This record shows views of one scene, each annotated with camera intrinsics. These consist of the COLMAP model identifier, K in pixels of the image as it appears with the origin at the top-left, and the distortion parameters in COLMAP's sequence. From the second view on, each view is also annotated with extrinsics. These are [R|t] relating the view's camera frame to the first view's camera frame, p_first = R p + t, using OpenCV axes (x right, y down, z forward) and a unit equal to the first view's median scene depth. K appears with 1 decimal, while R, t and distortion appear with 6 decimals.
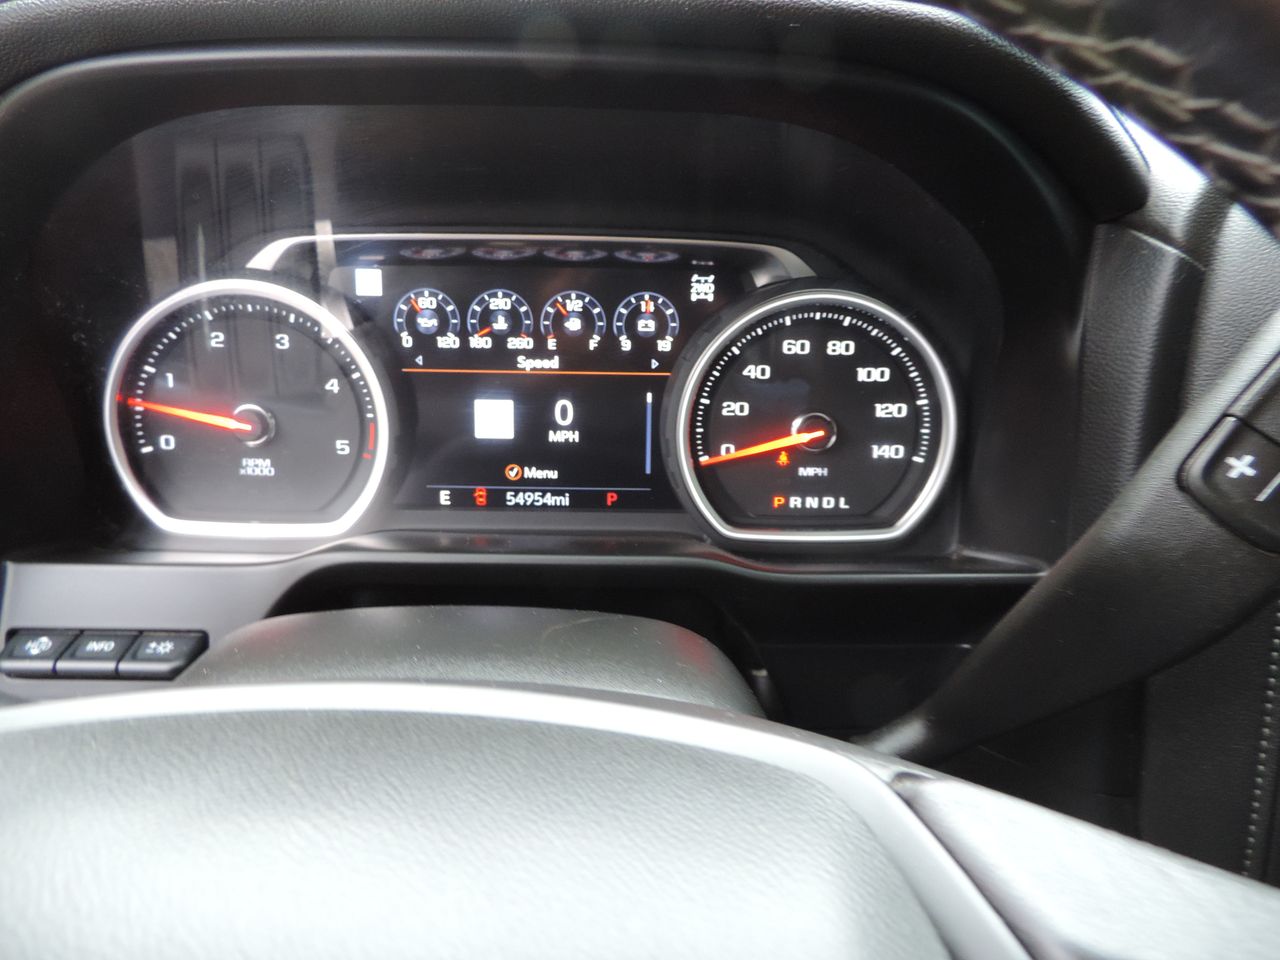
lens RADIAL K [[882.9, 0, 636.3], [0, 882.9, 475.1], [0, 0, 1]] dist [-0.038039, 0.010022]
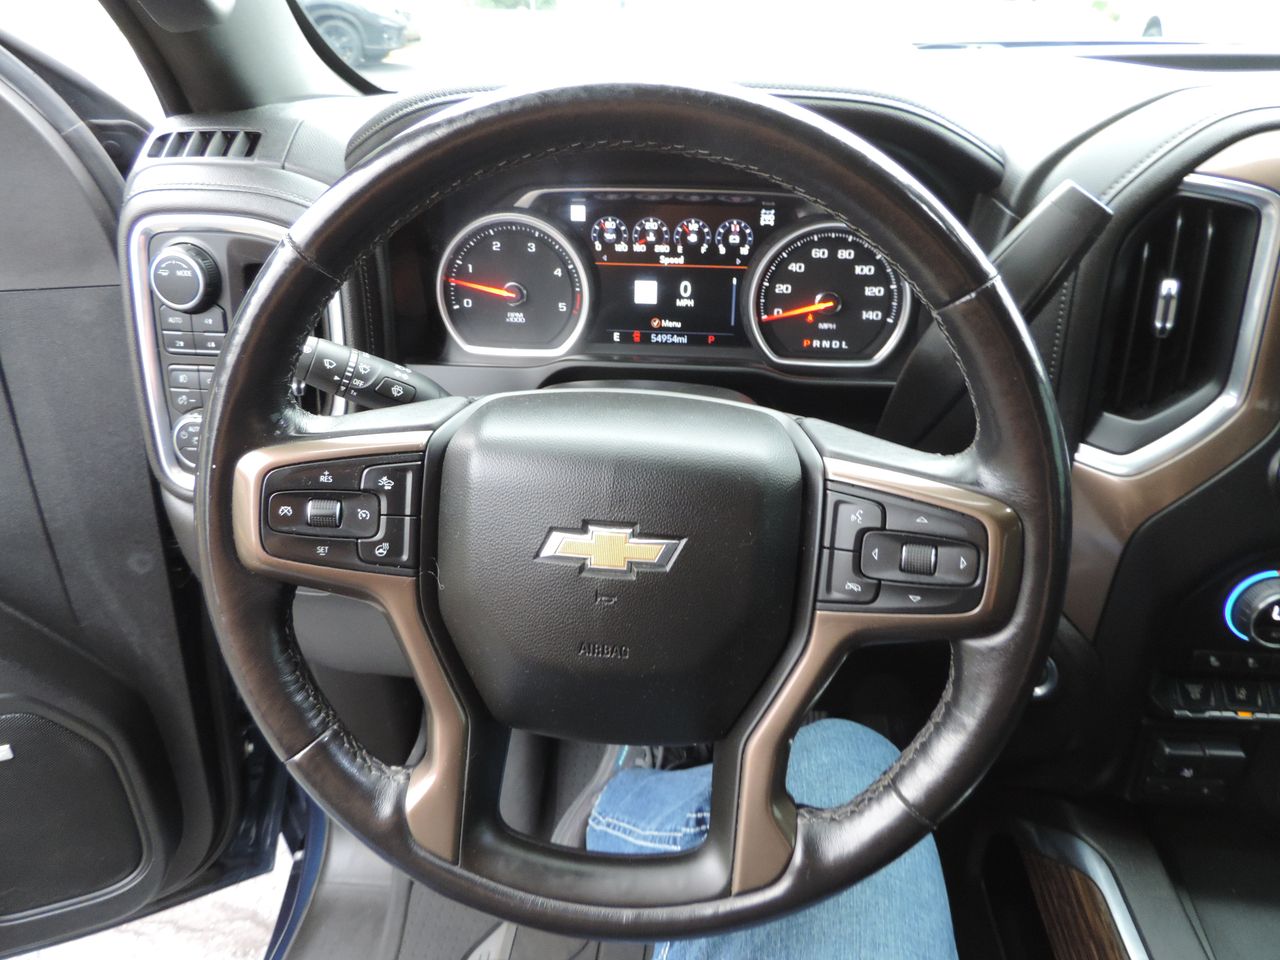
lens RADIAL K [[882.9, 0, 635.8], [0, 882.9, 491.5], [0, 0, 1]] dist [-0.038039, 0.010022]
pose [[0.993326, 0.039411, -0.108396, 0.026448], [-0.019503, 0.983670, 0.178920, 0.013932], [0.113677, -0.175612, 0.977874, -0.815814]]
